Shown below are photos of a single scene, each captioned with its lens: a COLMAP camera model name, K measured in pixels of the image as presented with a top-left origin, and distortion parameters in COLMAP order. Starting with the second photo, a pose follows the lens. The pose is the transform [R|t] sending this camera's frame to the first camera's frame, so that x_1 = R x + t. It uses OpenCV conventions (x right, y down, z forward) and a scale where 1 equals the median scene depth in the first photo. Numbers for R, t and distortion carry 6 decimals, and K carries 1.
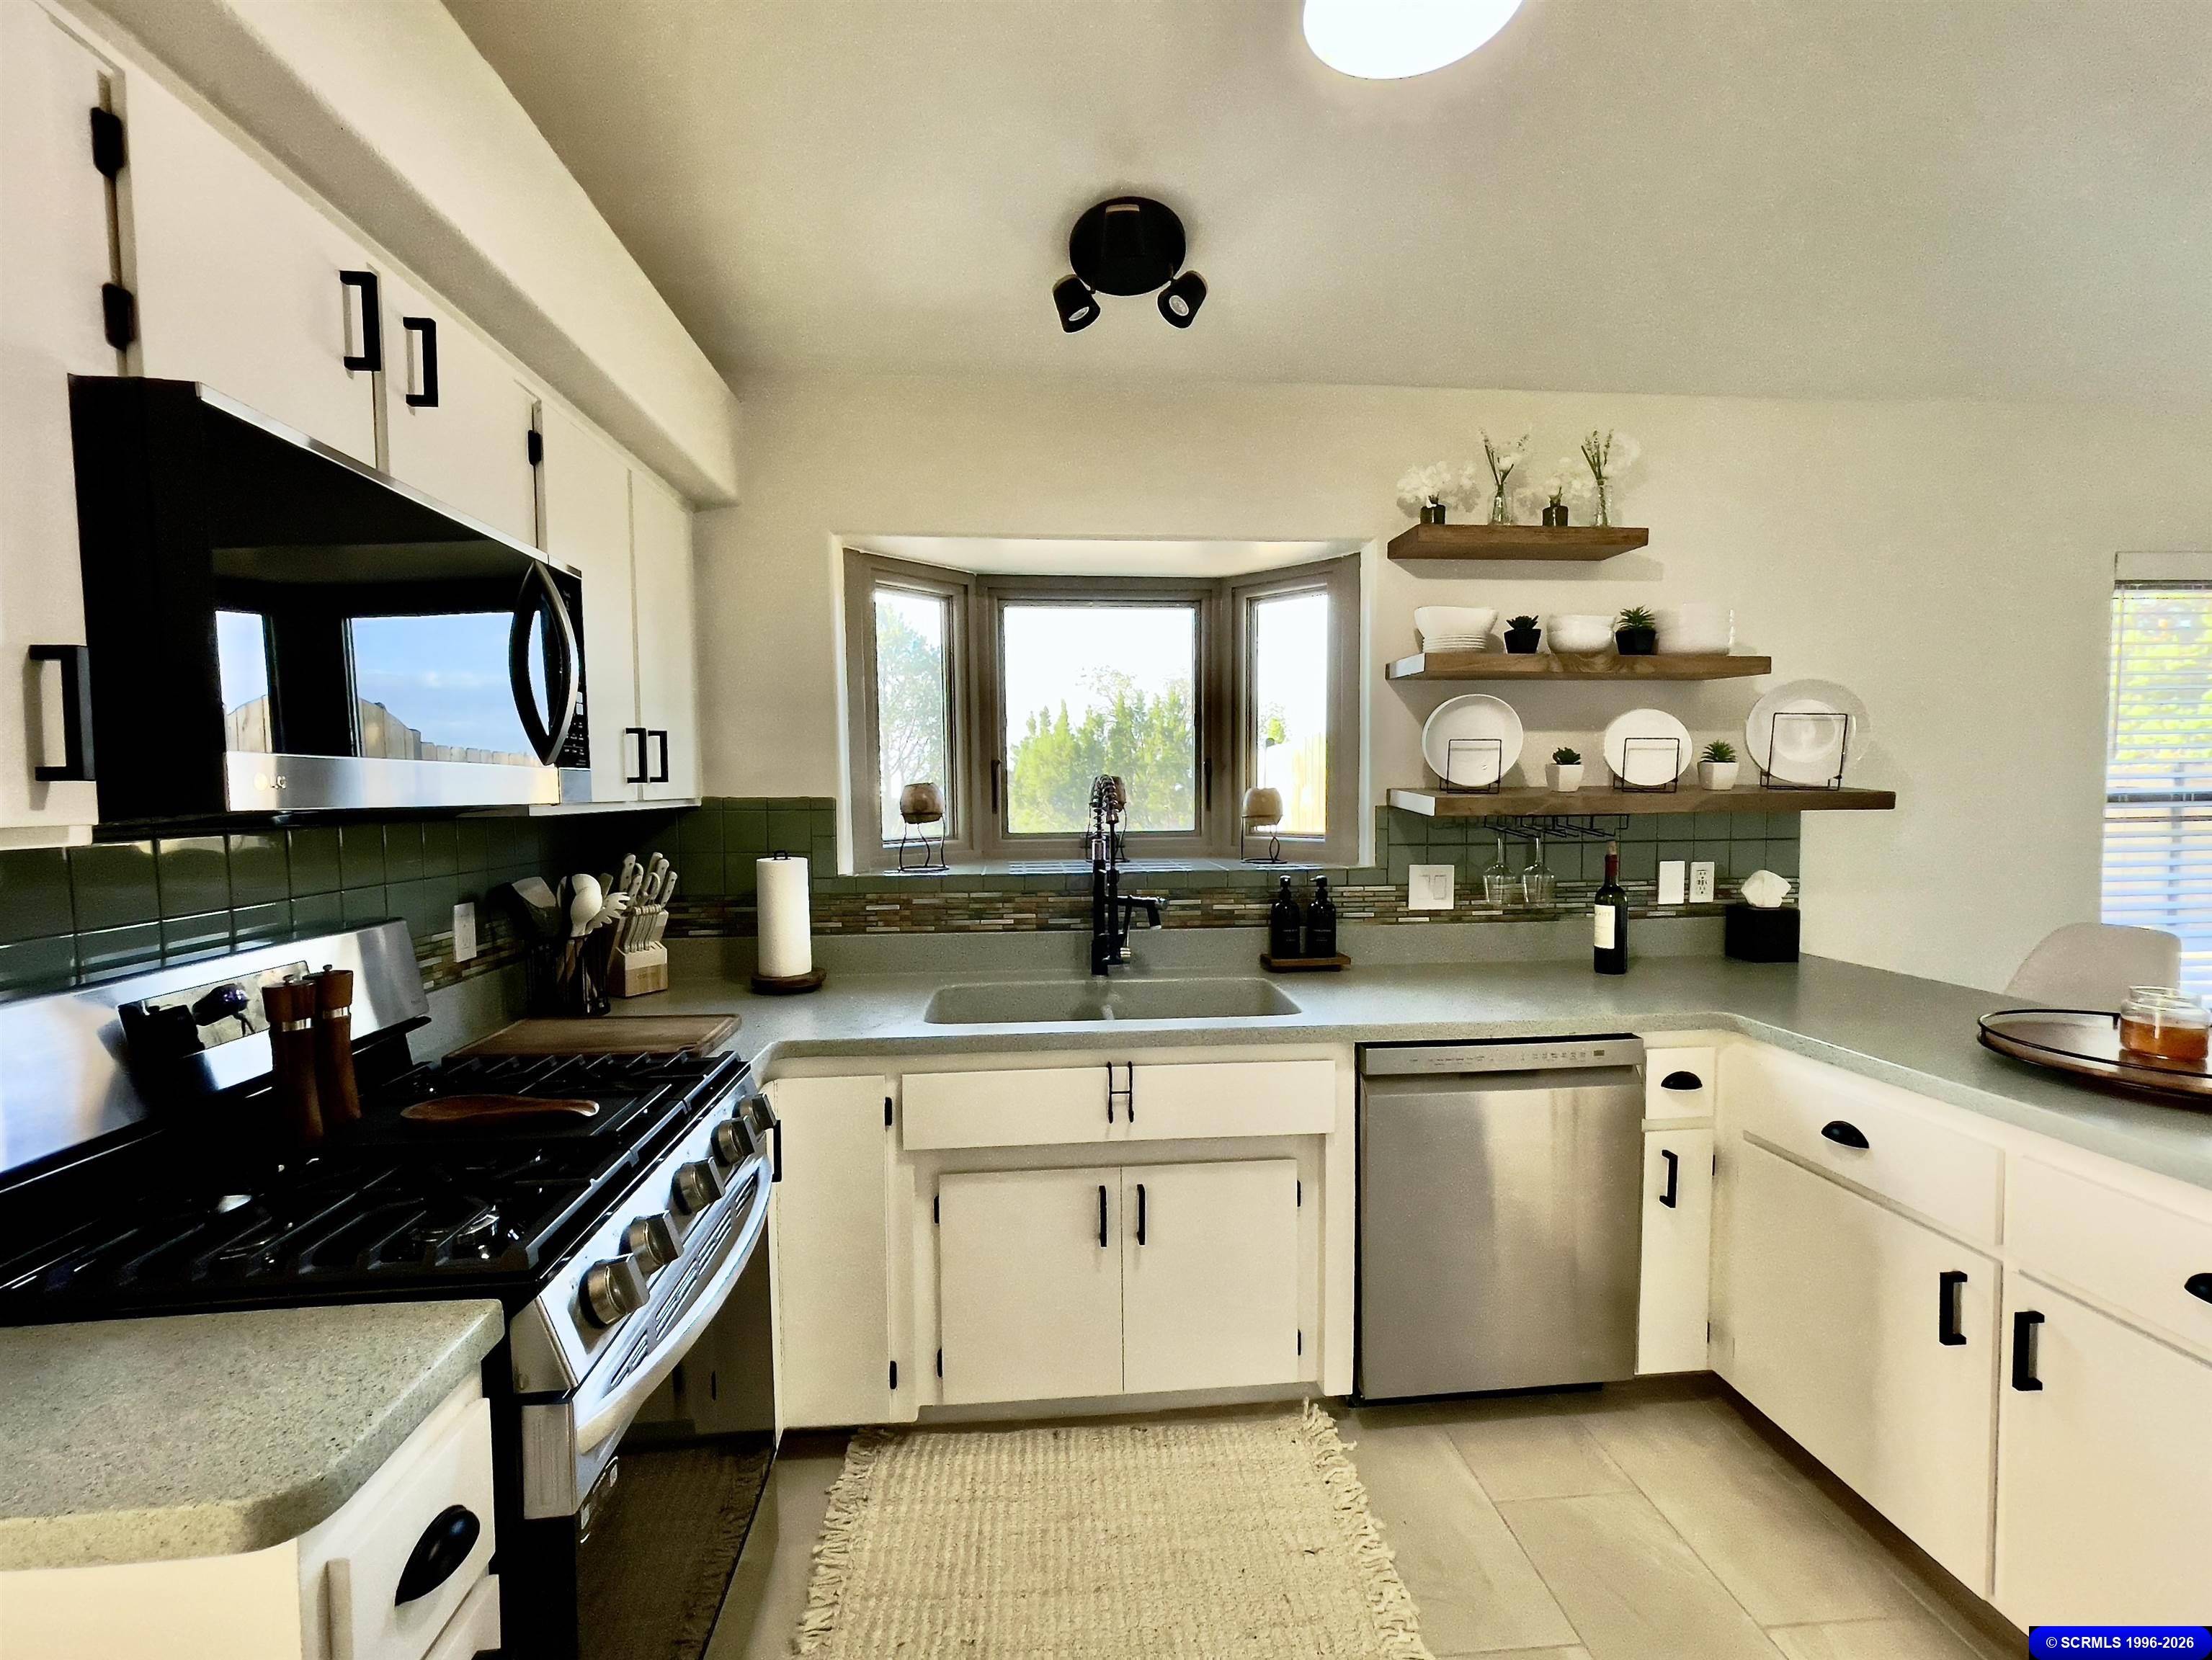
lens RADIAL K [[946.0, 0, 1096.6], [0, 946.0, 836.7], [0, 0, 1]] dist [-0.011555, 0.000558]
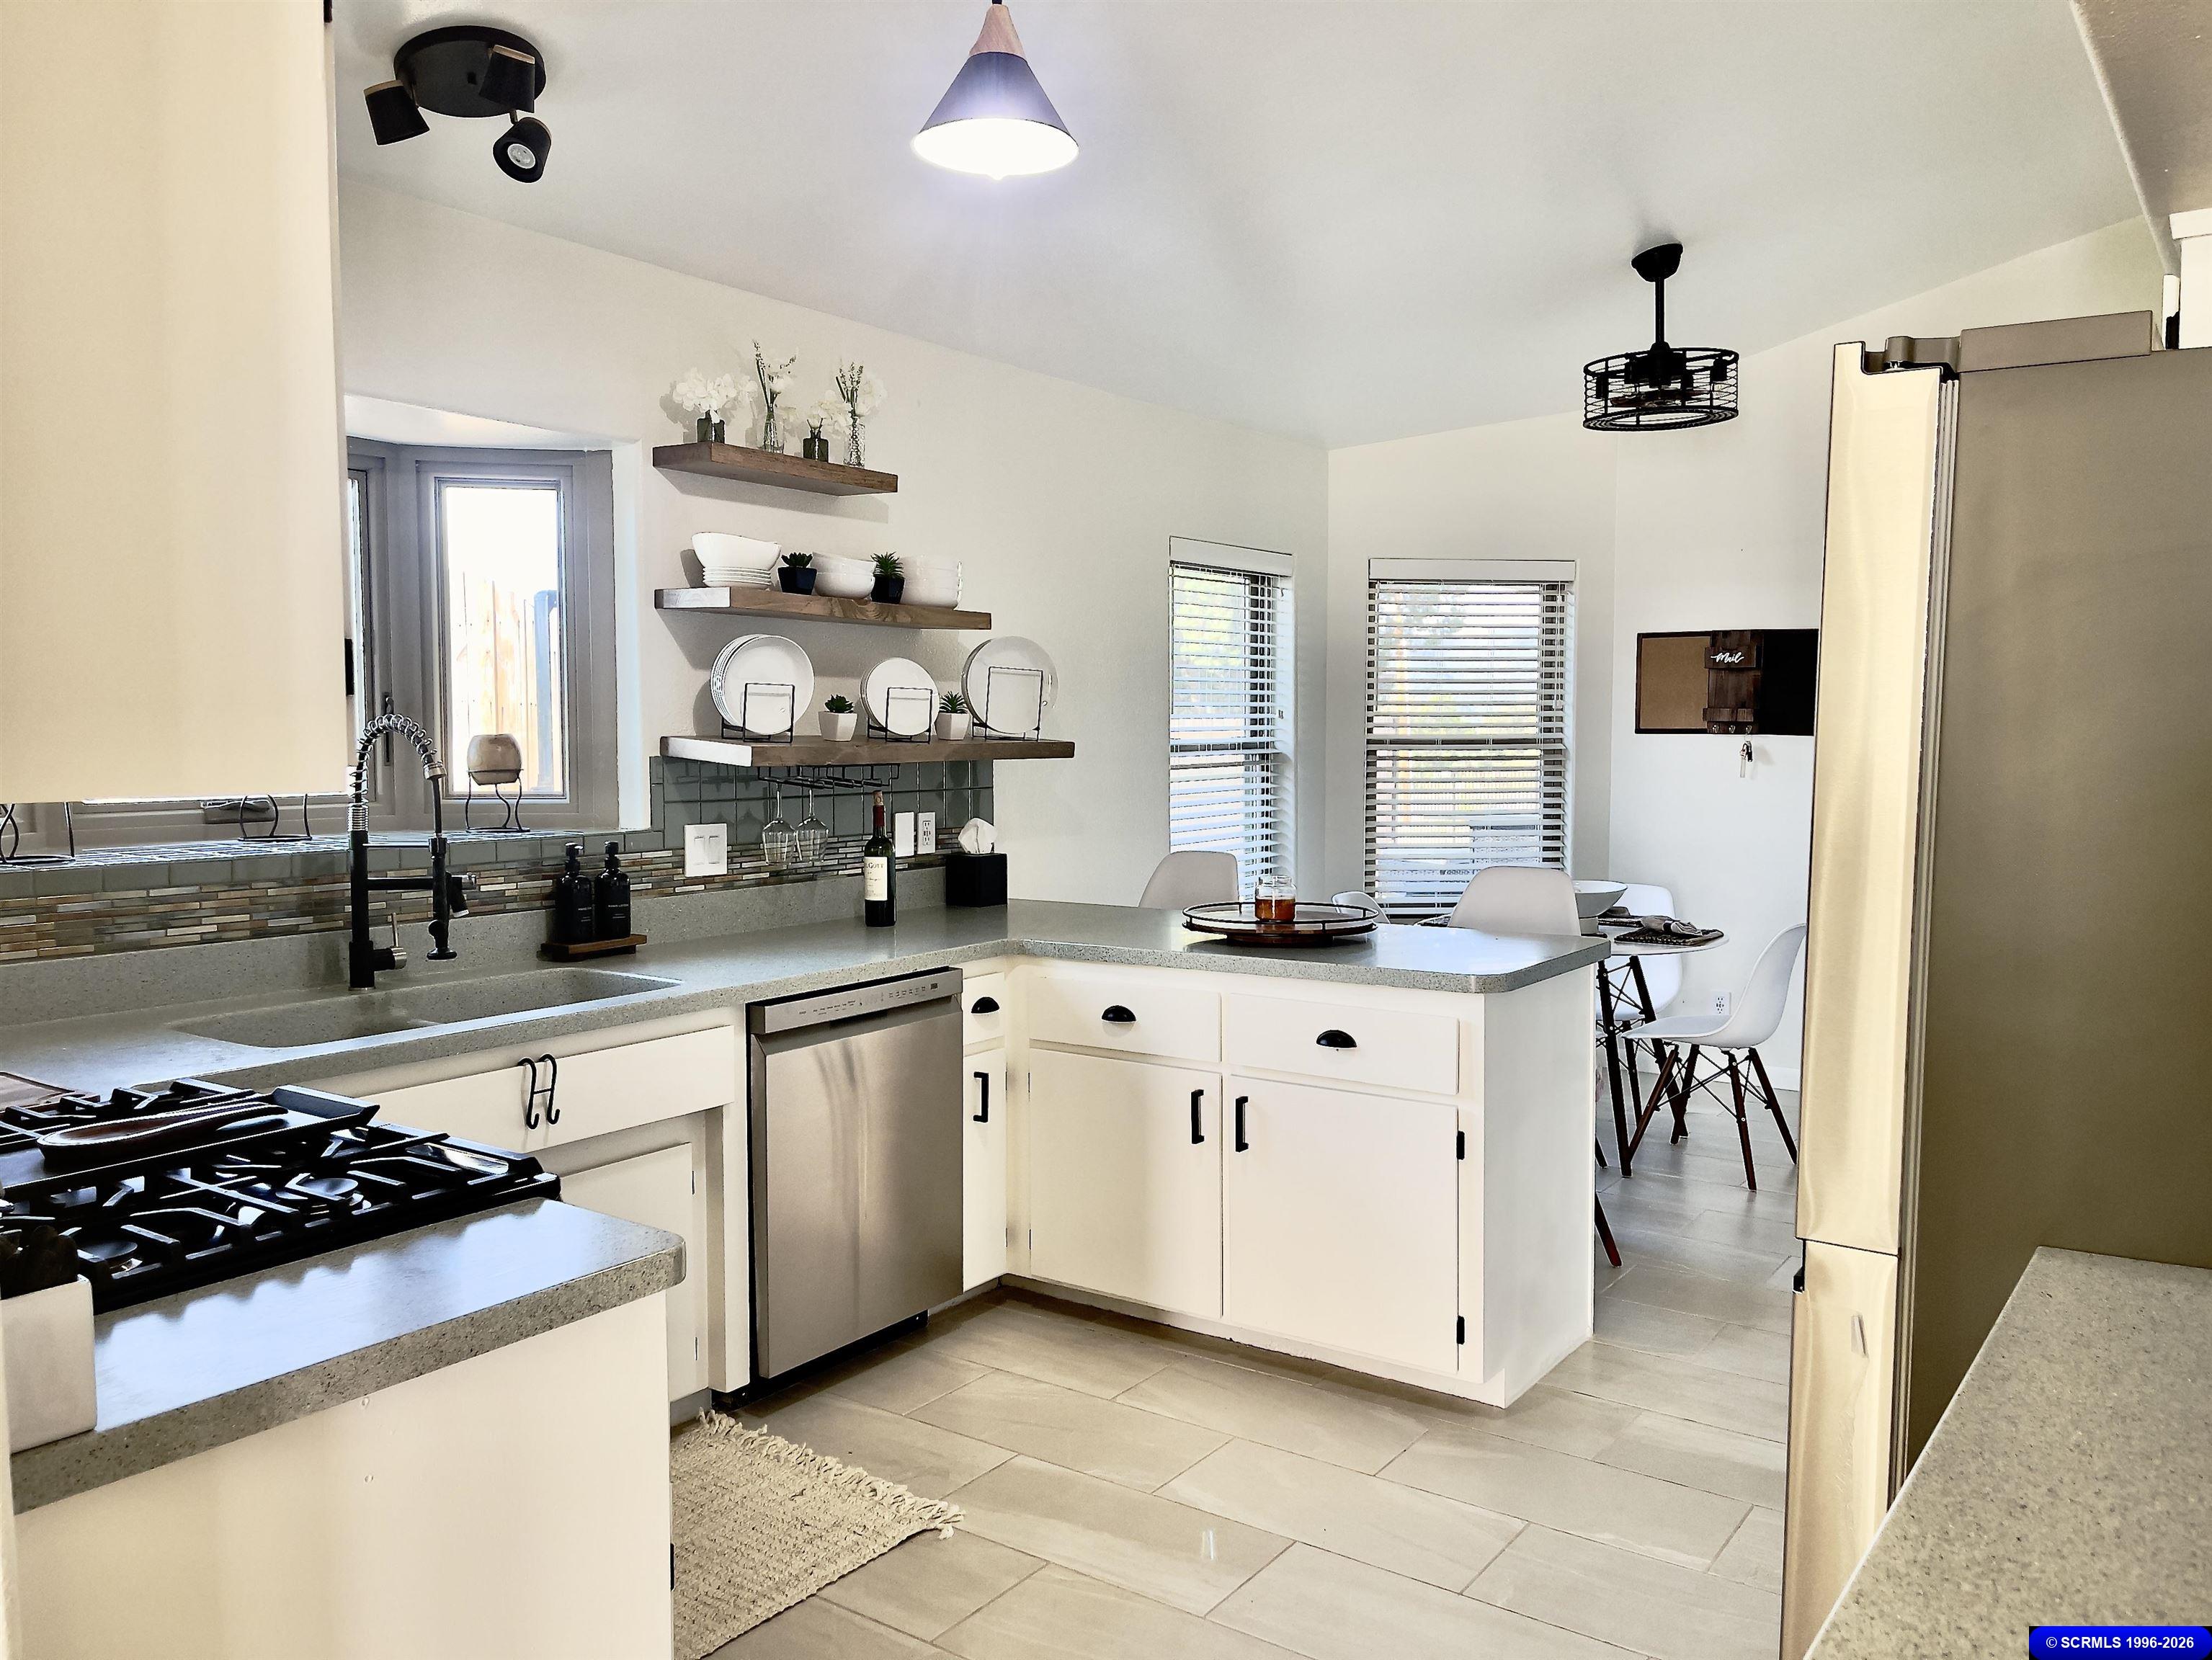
lens RADIAL K [[1675.7, 0, 1100.4], [0, 1675.7, 823.2], [0, 0, 1]] dist [0.044060, -0.009193]
pose [[0.639999, -0.034667, 0.767594, -0.641940], [0.036512, 0.999225, 0.014686, 0.020273], [-0.767508, 0.018627, 0.640769, -0.291339]]
